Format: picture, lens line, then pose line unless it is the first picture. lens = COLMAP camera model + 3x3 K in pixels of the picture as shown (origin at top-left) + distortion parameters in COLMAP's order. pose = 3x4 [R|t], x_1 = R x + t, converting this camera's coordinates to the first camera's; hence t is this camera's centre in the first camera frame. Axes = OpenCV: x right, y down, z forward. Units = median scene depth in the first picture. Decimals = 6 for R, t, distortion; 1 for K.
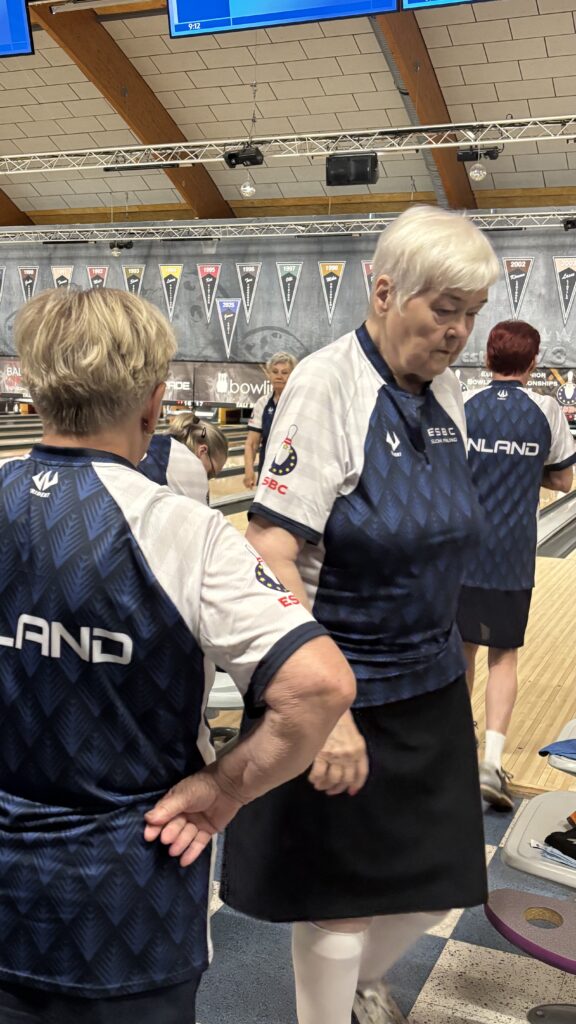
lens RADIAL K [[1032.7, 0, 288.0], [0, 1032.7, 512.0], [0, 0, 1]] dist [0.173212, -0.598088]
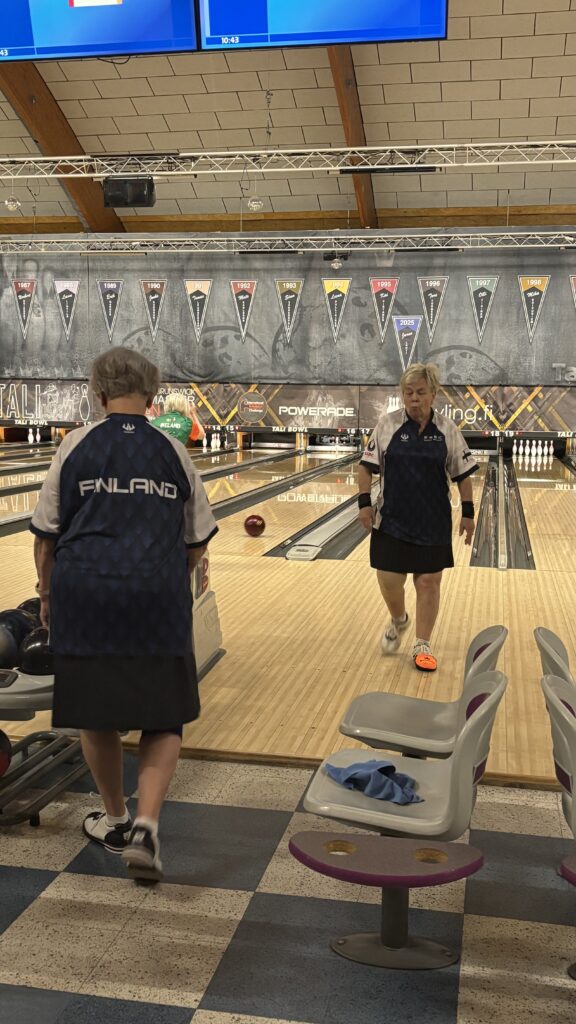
lens RADIAL K [[1032.7, 0, 288.0], [0, 1032.7, 512.0], [0, 0, 1]] dist [0.173212, -0.598088]
pose [[0.979052, -0.032994, 0.200922, -0.345783], [0.037158, 0.999165, -0.016991, -0.021413], [-0.200193, 0.024101, 0.979460, 0.130234]]
